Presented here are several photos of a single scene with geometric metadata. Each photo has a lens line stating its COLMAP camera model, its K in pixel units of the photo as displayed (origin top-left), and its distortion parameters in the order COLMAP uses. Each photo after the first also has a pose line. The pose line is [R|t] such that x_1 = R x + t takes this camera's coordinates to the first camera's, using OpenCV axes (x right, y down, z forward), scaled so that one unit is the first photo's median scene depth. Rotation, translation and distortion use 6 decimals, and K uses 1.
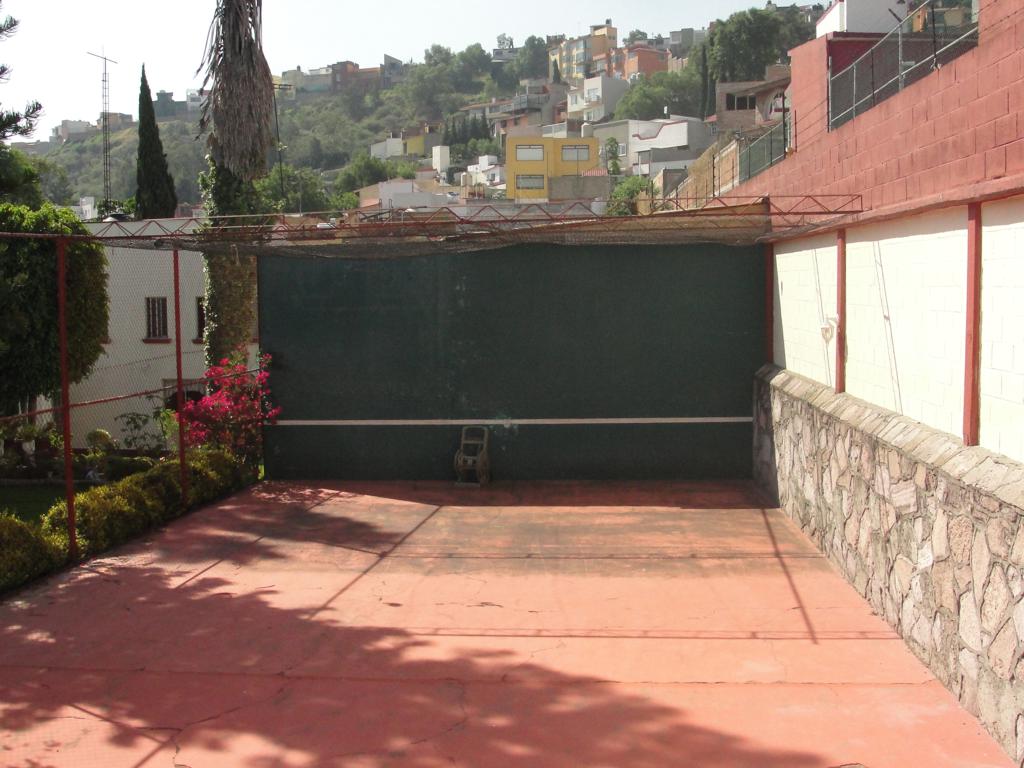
lens RADIAL K [[1176.7, 0, 512.0], [0, 1176.7, 384.0], [0, 0, 1]] dist [-0.223116, 0.240985]
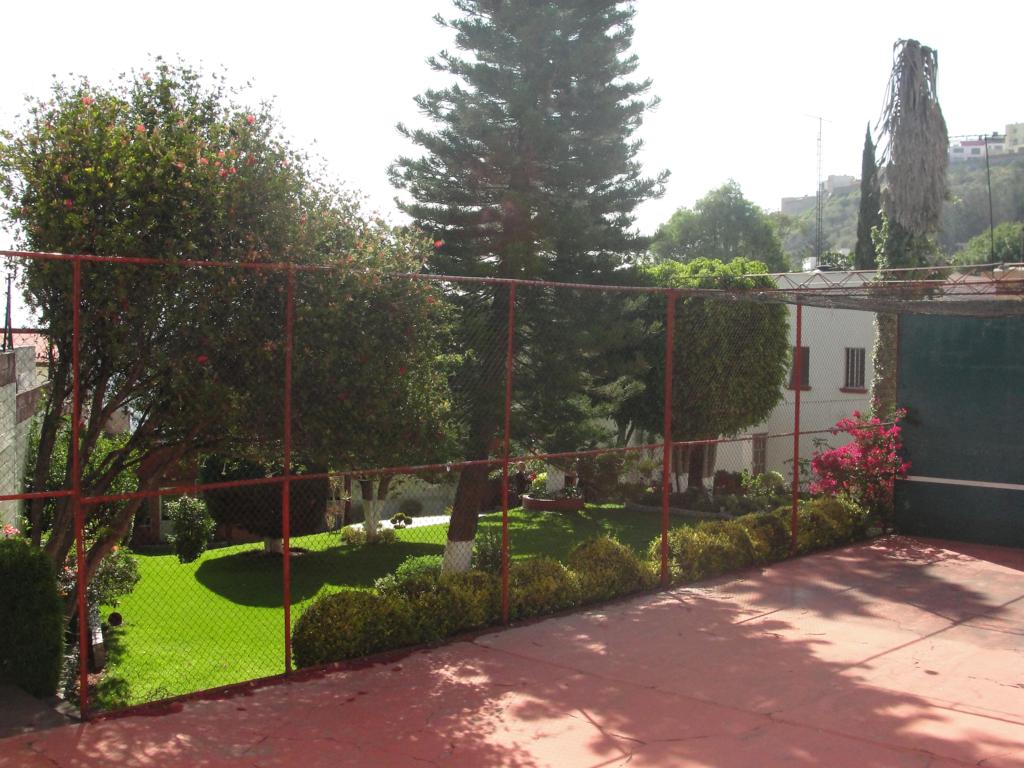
lens RADIAL K [[1149.3, 0, 512.5], [0, 1149.3, 329.8], [0, 0, 1]] dist [-0.084291, -0.077603]
pose [[0.803144, 0.018708, -0.595491, 0.122560], [-0.072371, 0.995169, -0.066344, -0.004832], [0.591373, 0.096380, 0.800618, 0.016866]]
